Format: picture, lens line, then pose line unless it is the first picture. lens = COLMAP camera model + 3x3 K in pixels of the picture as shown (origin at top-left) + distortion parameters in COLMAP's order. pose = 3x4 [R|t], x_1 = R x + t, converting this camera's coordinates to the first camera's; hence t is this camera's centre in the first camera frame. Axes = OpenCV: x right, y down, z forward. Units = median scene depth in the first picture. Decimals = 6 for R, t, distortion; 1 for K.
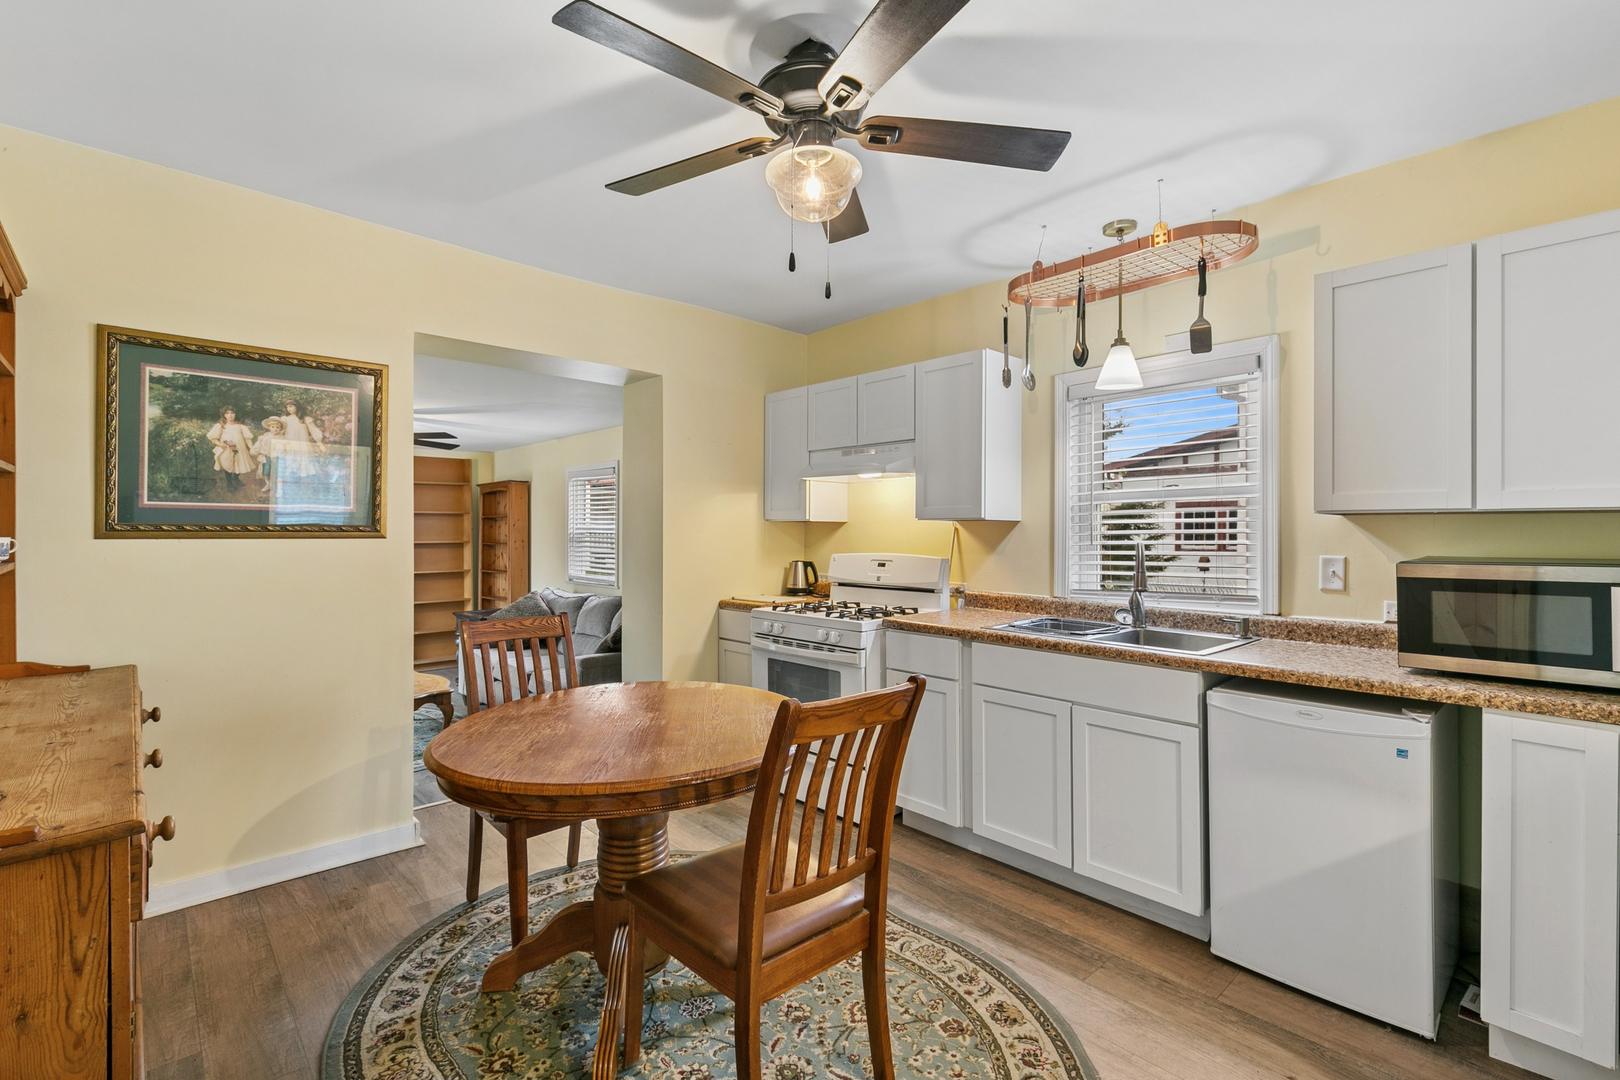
lens RADIAL K [[734.9, 0, 802.2], [0, 734.9, 532.5], [0, 0, 1]] dist [-0.000220, -0.000622]
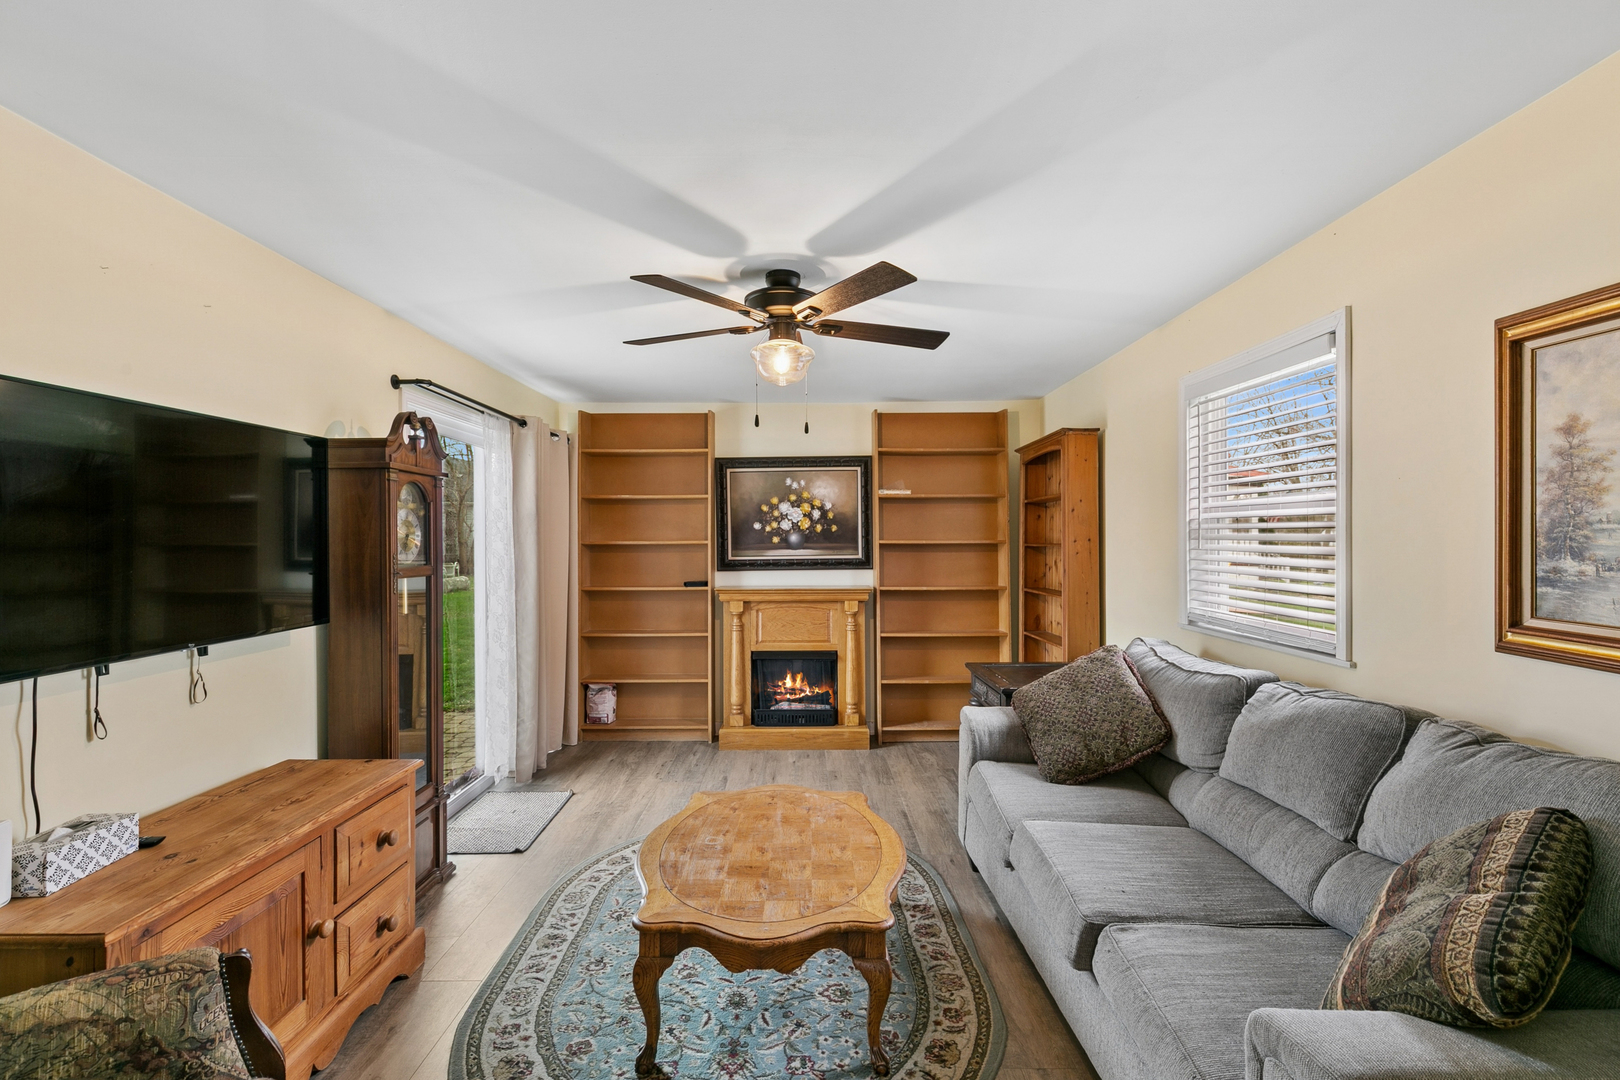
lens RADIAL K [[734.9, 0, 802.2], [0, 734.9, 532.5], [0, 0, 1]] dist [-0.000220, -0.000622]
pose [[0.731961, -0.011172, -0.681255, -0.197173], [0.003645, 0.999915, -0.012481, 0.014707], [0.681337, 0.006653, 0.731939, 0.546159]]
